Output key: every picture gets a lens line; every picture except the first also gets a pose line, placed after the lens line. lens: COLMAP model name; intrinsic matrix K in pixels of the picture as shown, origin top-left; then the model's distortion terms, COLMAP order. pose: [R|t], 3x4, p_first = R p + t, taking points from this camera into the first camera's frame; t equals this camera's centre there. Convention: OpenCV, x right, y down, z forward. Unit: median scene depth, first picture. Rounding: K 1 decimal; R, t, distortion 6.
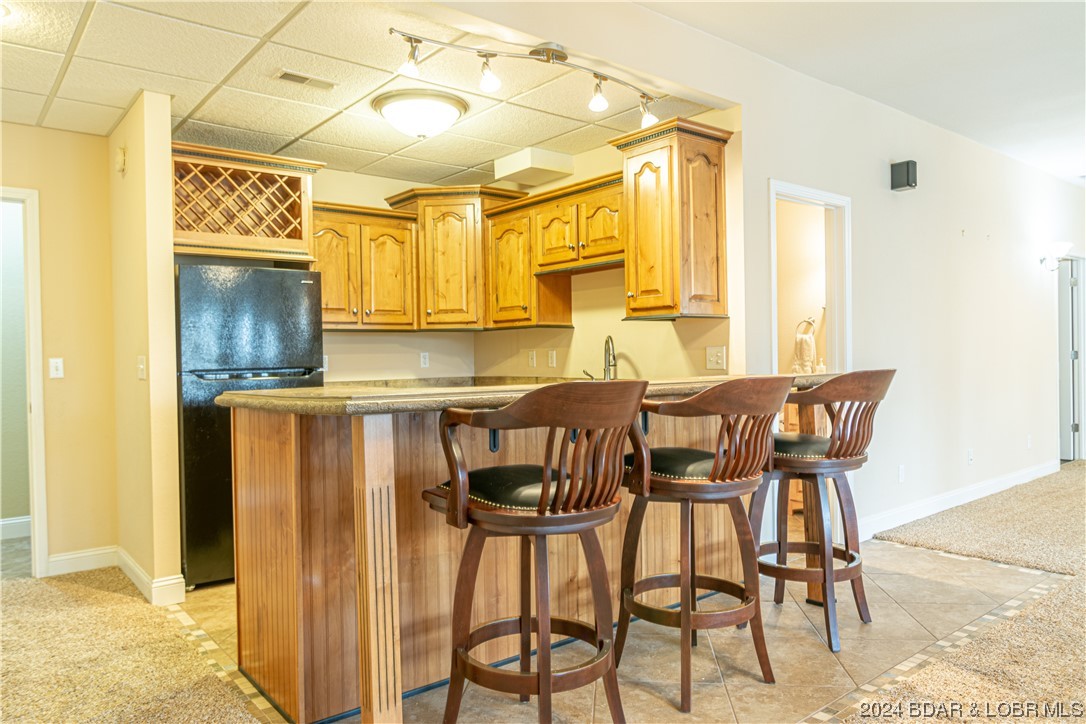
lens RADIAL K [[757.3, 0, 543.0], [0, 757.3, 362.0], [0, 0, 1]] dist [0.002150, 0.001816]
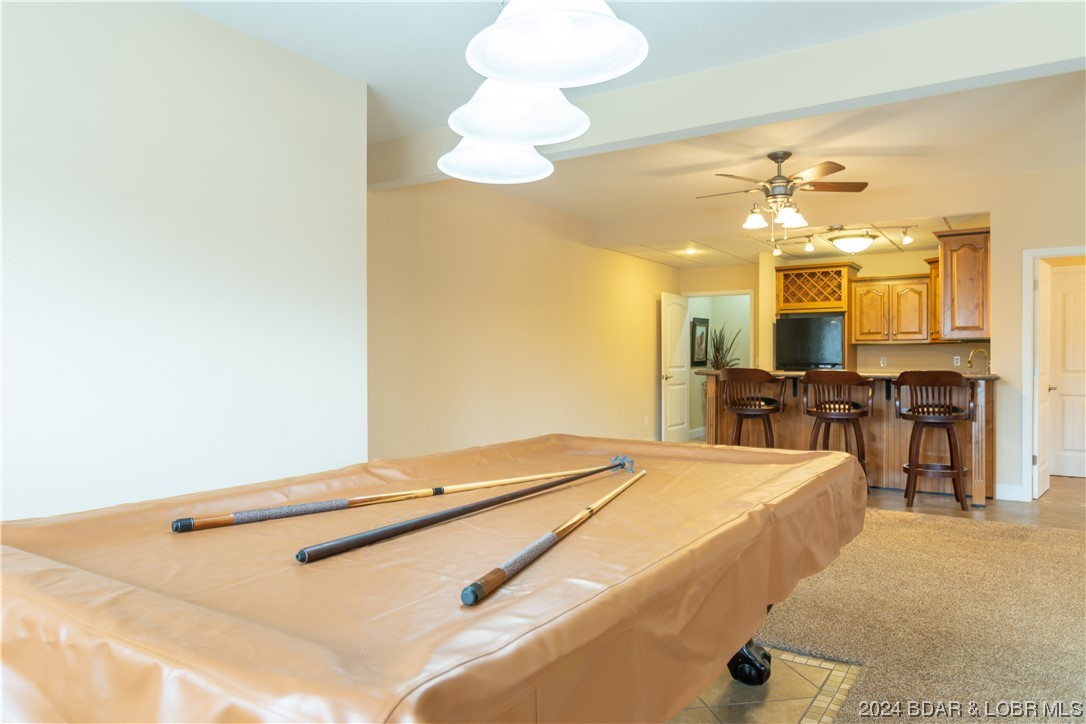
lens RADIAL K [[757.3, 0, 543.0], [0, 757.3, 362.0], [0, 0, 1]] dist [0.002150, 0.001816]
pose [[0.315882, 0.022083, -0.948541, 1.408143], [-0.011017, 0.999747, 0.019606, -0.029262], [0.948734, 0.004257, 0.316046, -0.412858]]
